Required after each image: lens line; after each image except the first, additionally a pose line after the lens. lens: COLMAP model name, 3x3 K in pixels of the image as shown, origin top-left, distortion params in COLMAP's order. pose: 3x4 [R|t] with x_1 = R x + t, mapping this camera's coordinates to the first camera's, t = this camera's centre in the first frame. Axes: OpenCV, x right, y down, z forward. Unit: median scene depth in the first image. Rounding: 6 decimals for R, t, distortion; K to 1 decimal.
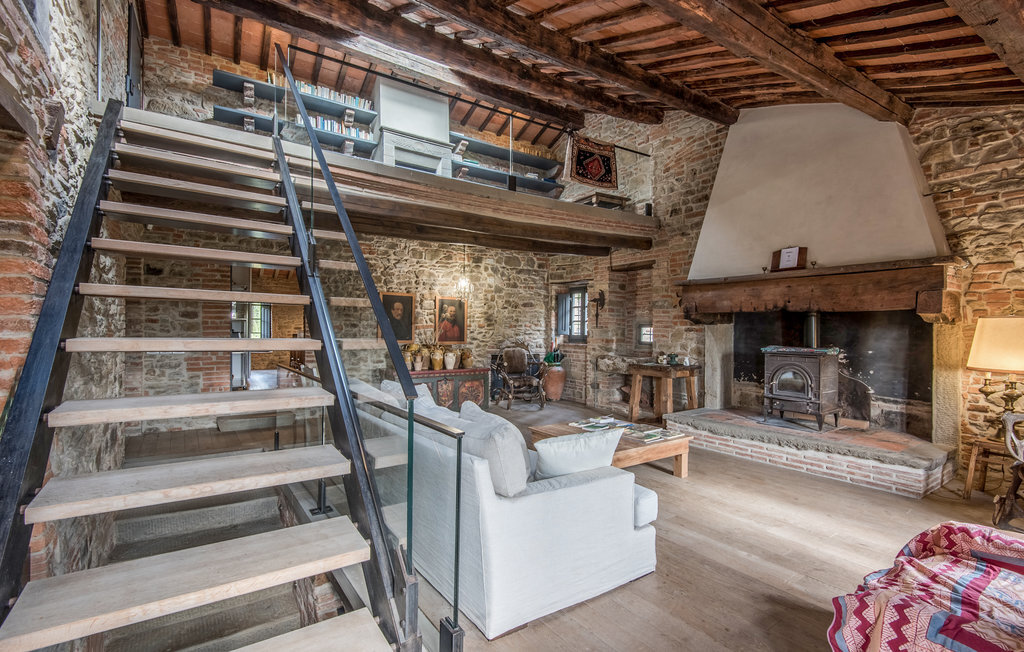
lens RADIAL K [[445.6, 0, 514.9], [0, 445.6, 328.5], [0, 0, 1]] dist [0.004357, -0.007314]
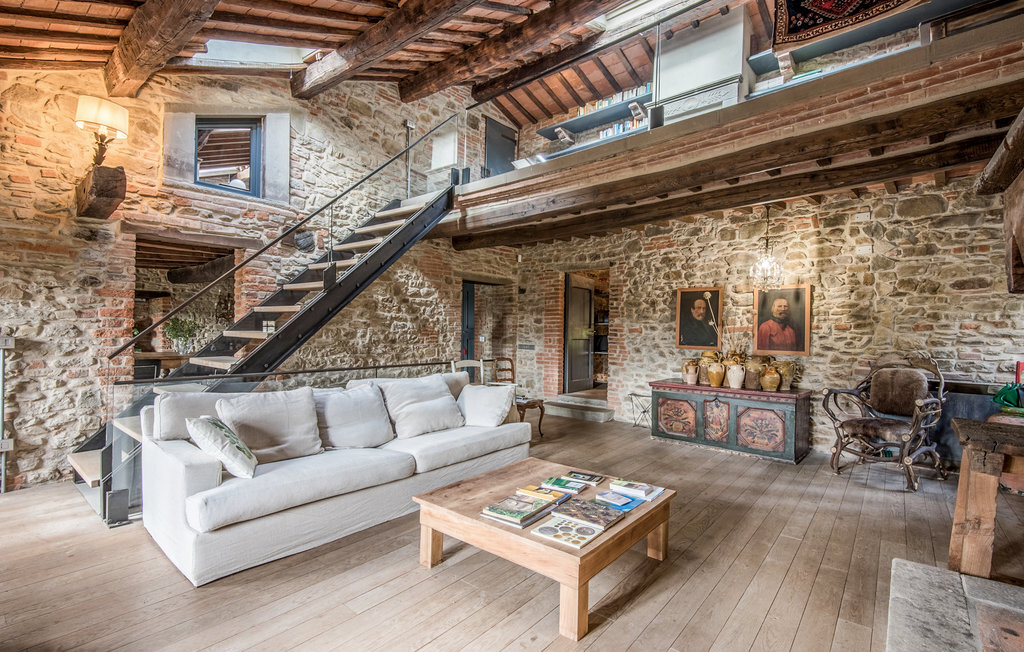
lens RADIAL K [[445.6, 0, 514.9], [0, 445.6, 328.5], [0, 0, 1]] dist [0.004357, -0.007314]
pose [[0.286258, -0.009060, -0.958110, 0.410362], [-0.005197, 0.999926, -0.011008, 0.005084], [0.958139, 0.008130, 0.286189, 0.431331]]
